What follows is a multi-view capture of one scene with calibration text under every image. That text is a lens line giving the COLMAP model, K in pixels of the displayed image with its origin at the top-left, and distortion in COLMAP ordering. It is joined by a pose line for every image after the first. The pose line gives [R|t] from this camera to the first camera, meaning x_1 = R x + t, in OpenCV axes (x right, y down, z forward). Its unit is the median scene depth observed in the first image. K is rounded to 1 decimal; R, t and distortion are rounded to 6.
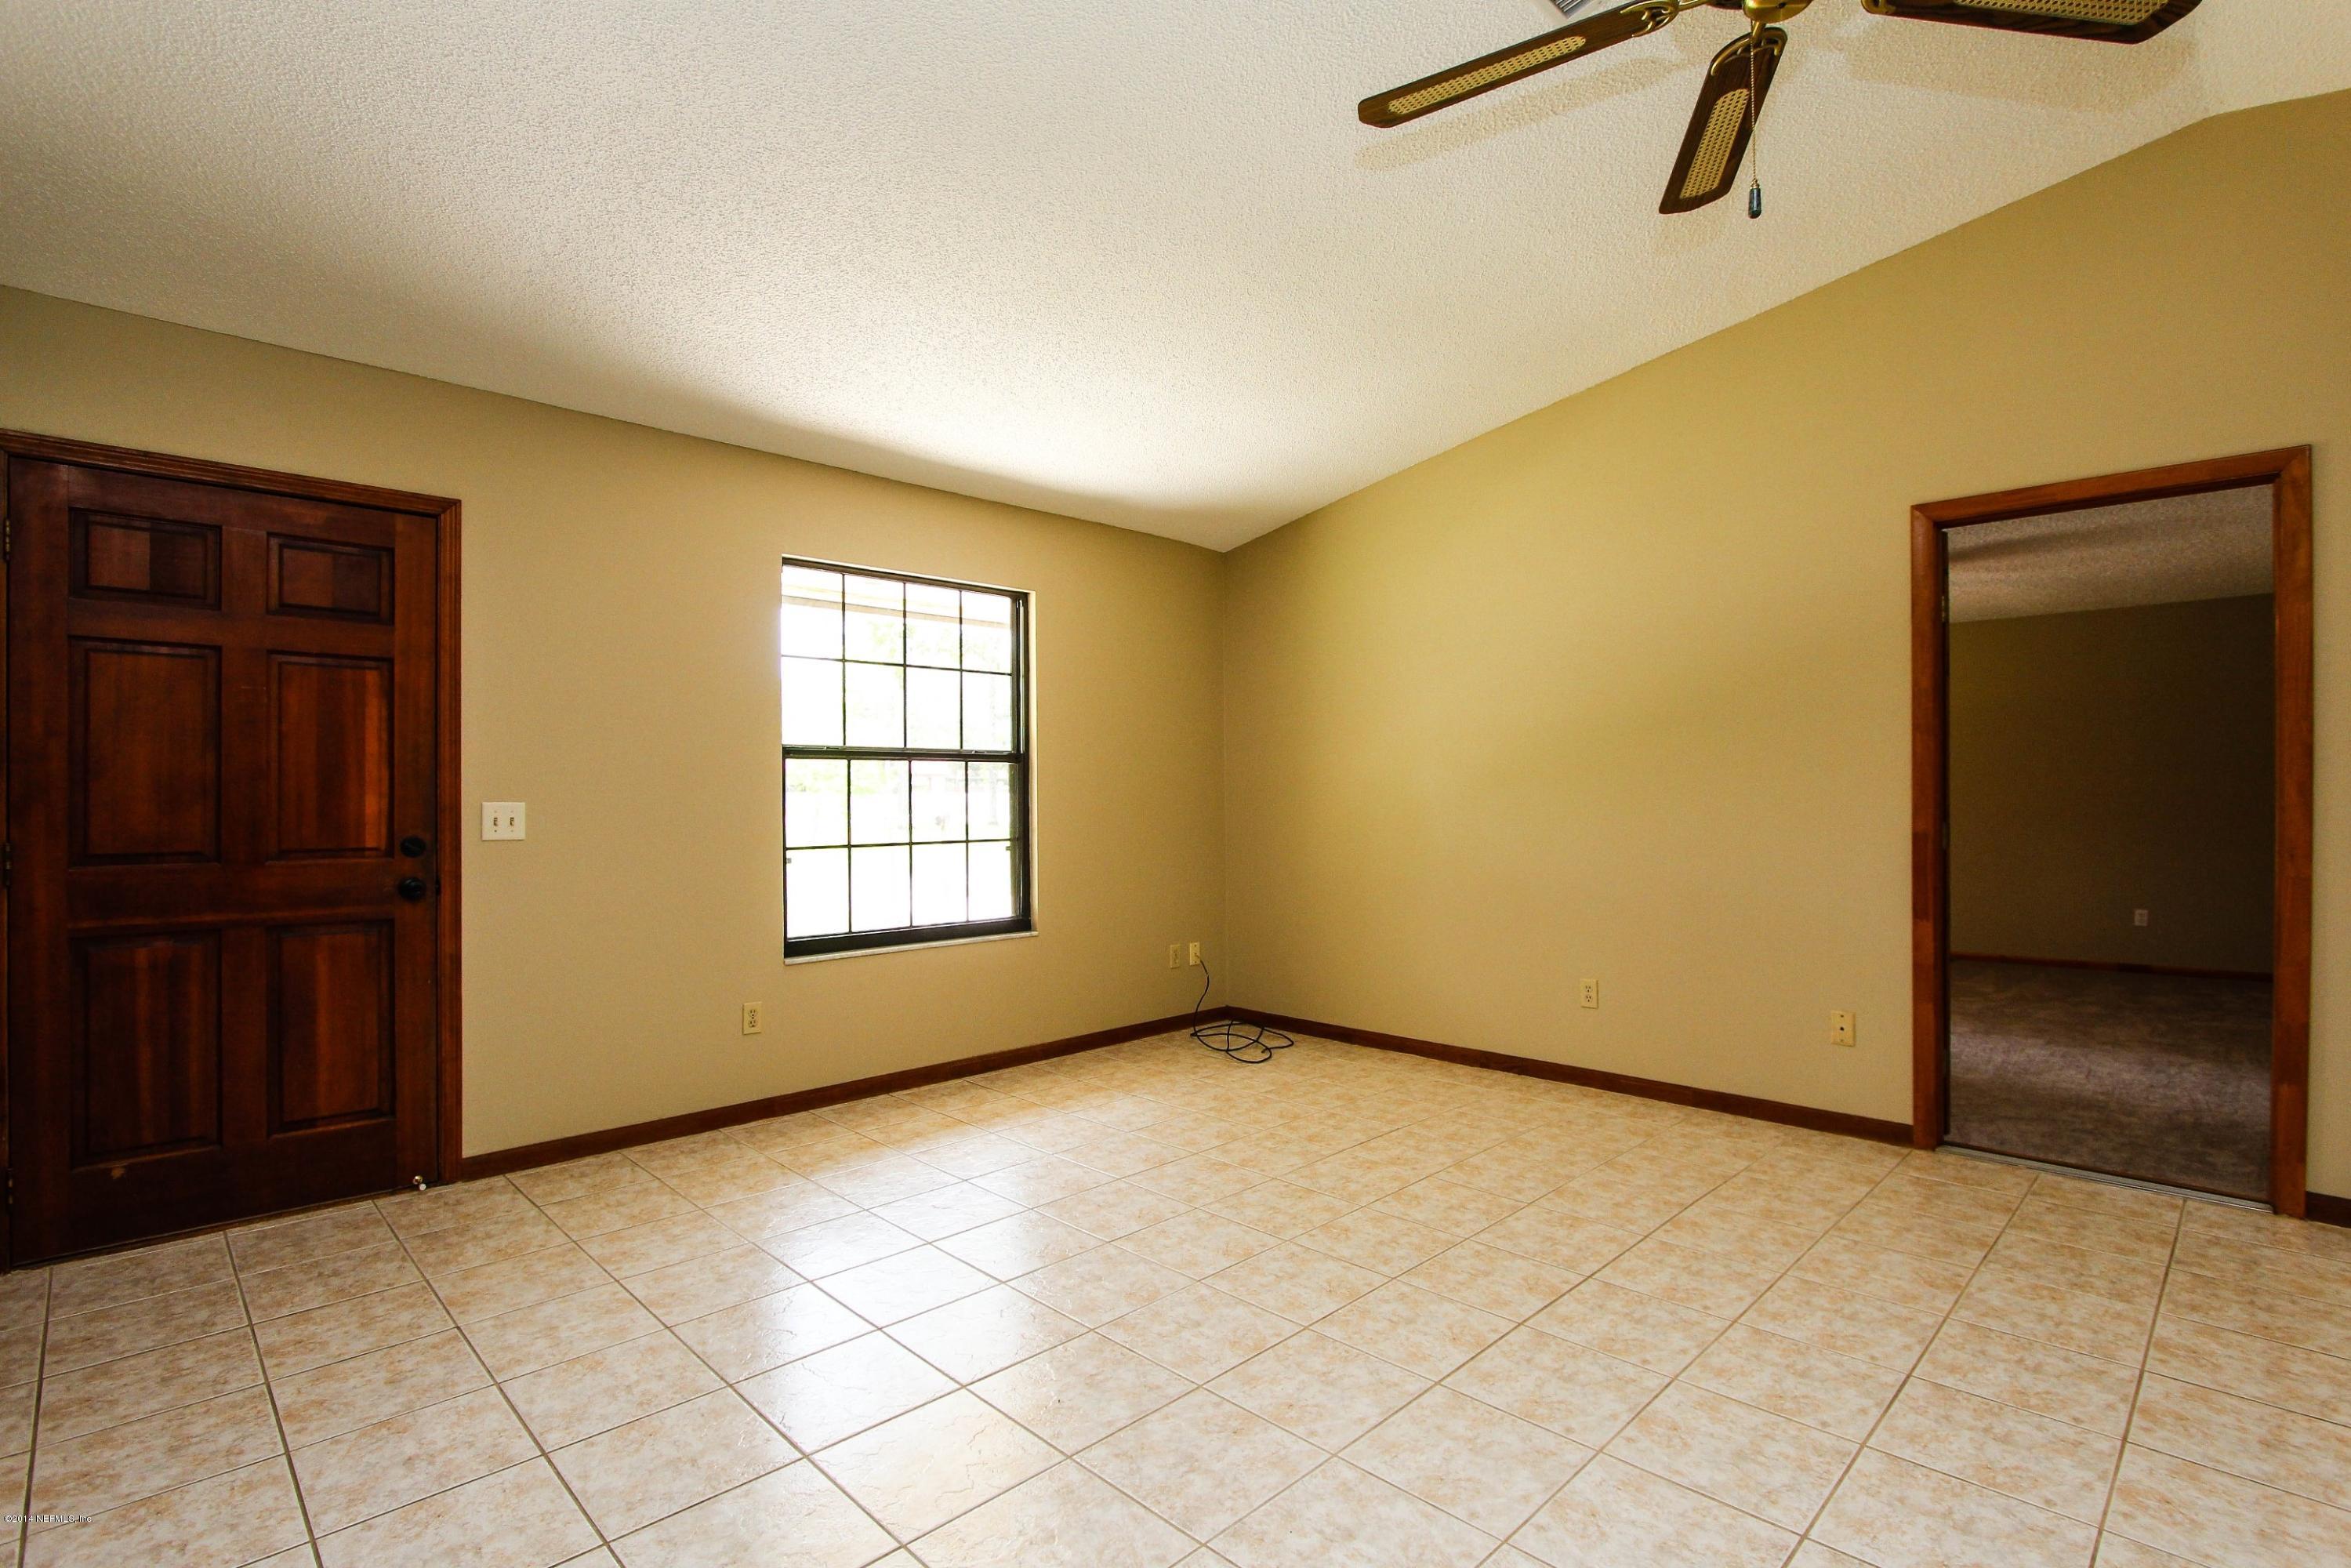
lens RADIAL K [[1144.4, 0, 1184.8], [0, 1144.4, 792.2], [0, 0, 1]] dist [-0.020299, 0.000816]
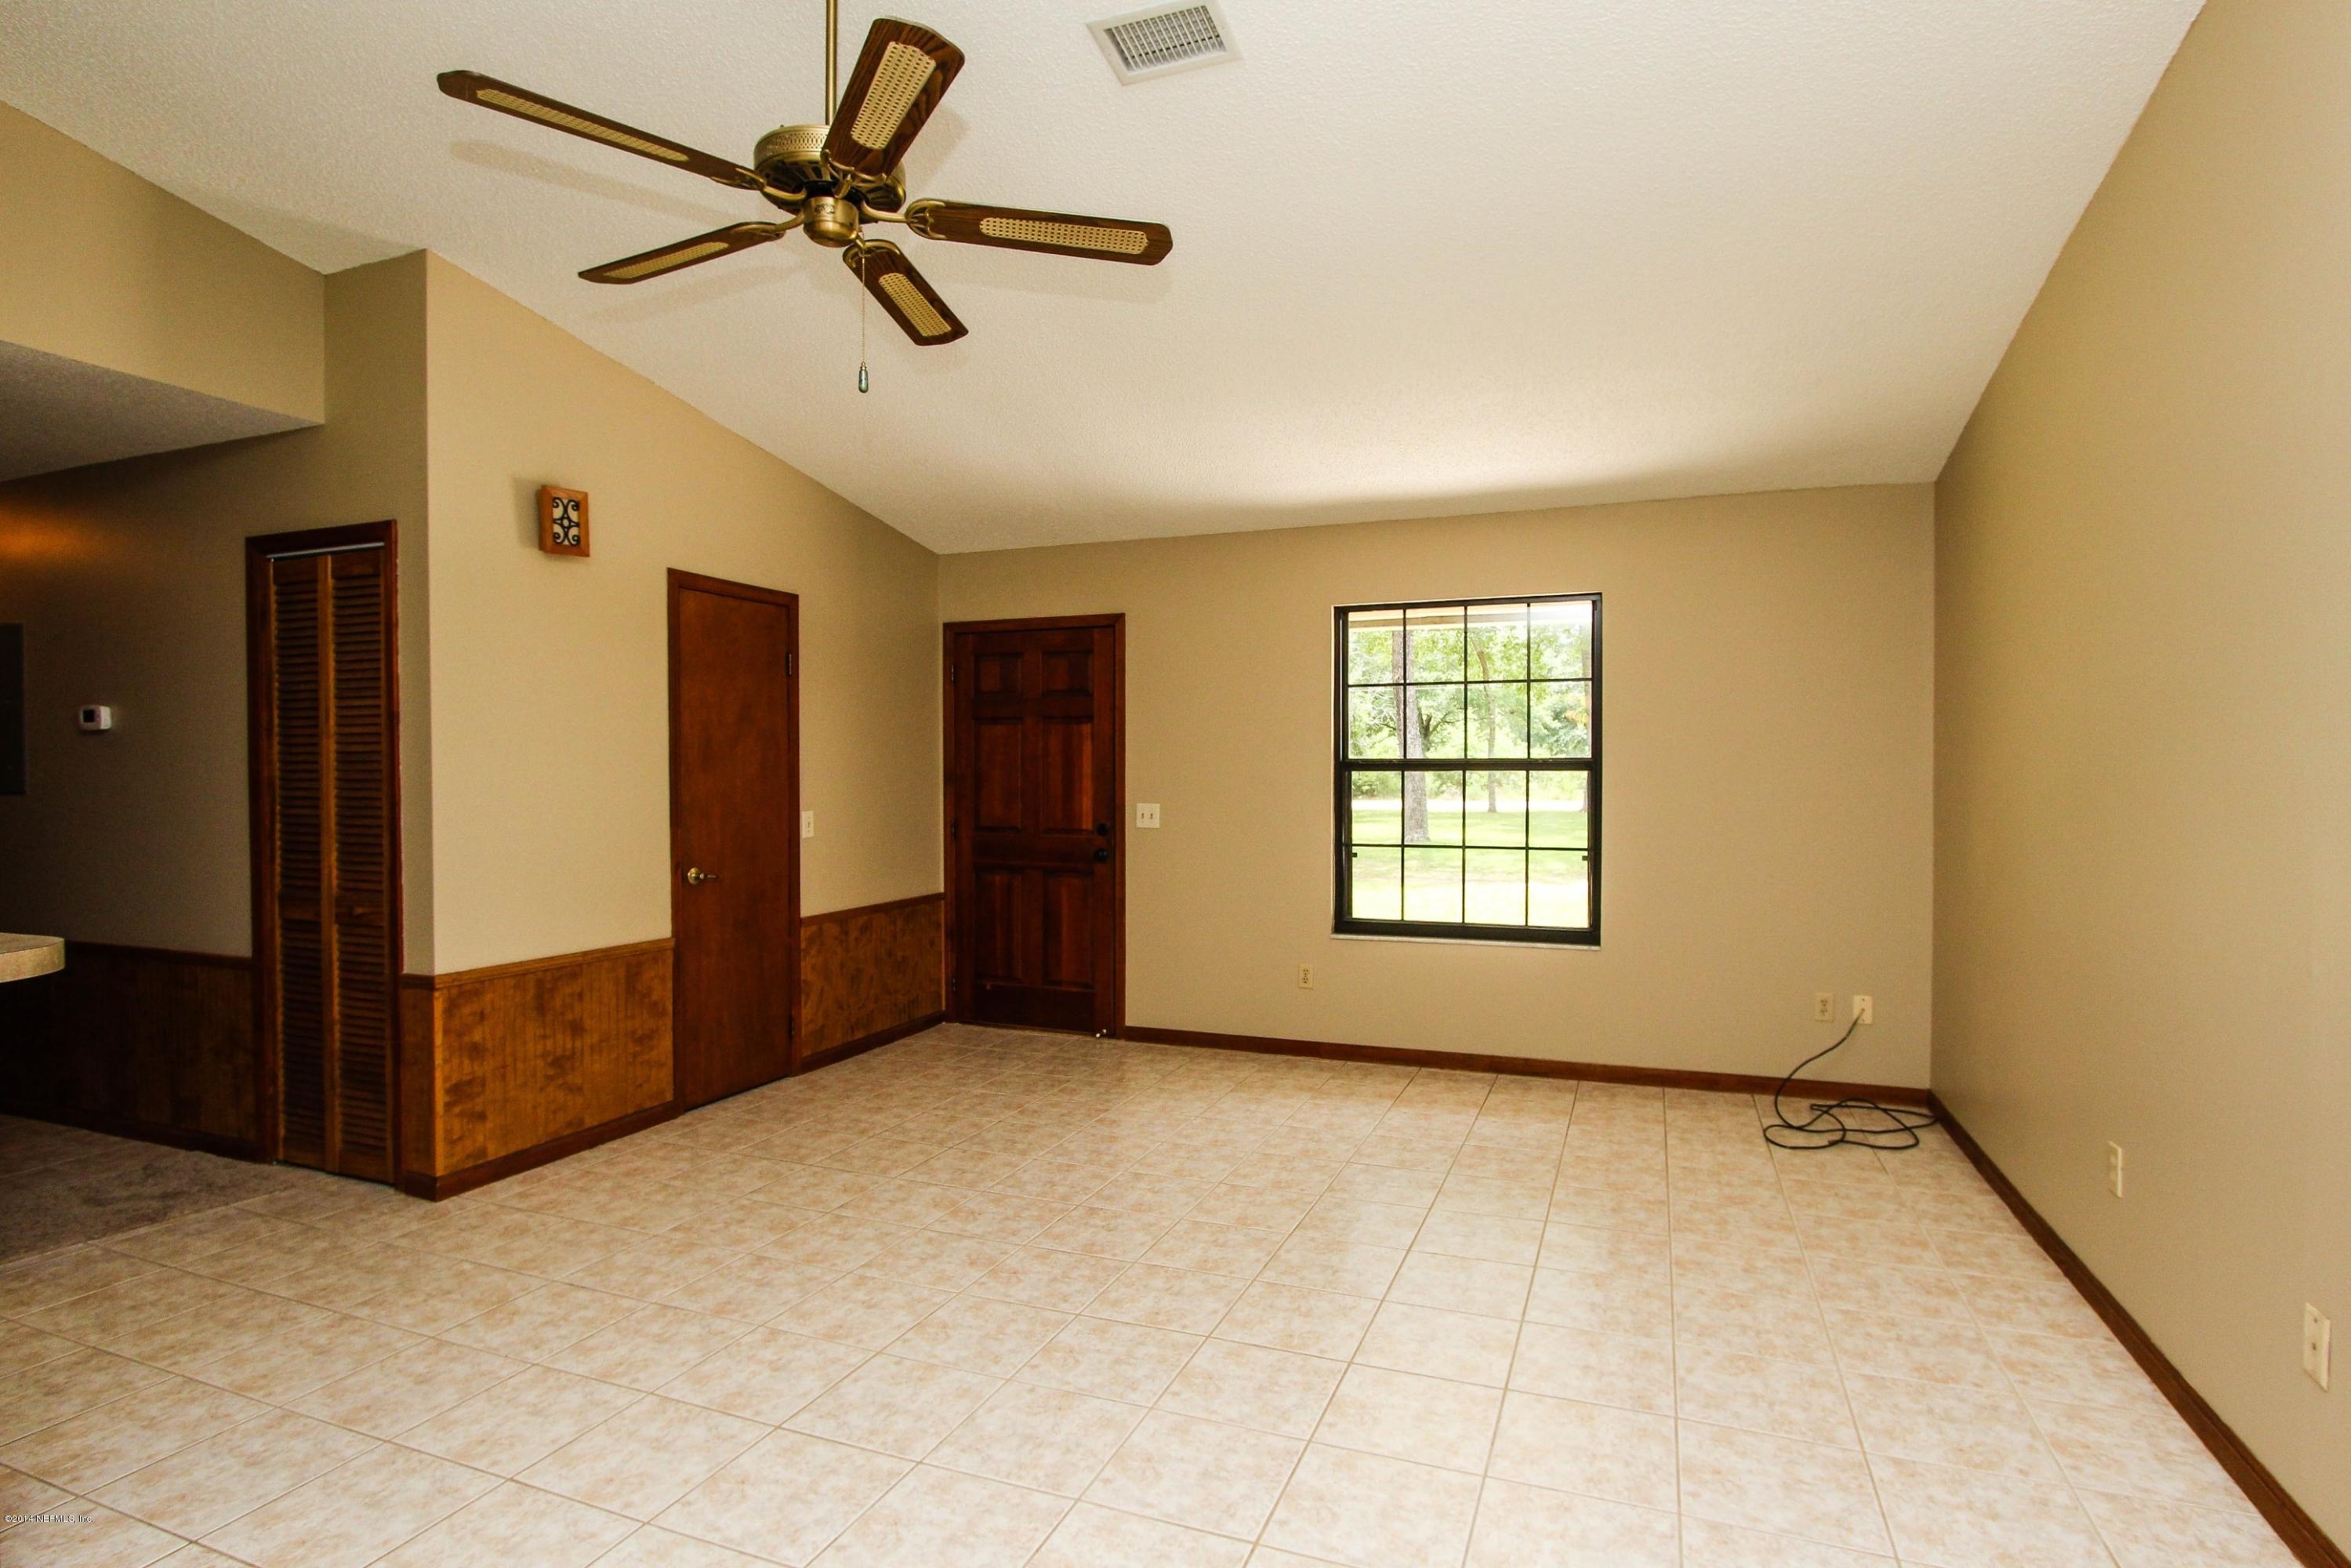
lens RADIAL K [[1144.4, 0, 1184.8], [0, 1144.4, 792.2], [0, 0, 1]] dist [-0.020299, 0.000816]
pose [[0.410064, 0.012028, -0.911978, 0.818614], [-0.004480, 0.999928, 0.011173, -0.023643], [0.912046, -0.000496, 0.410088, 0.393398]]
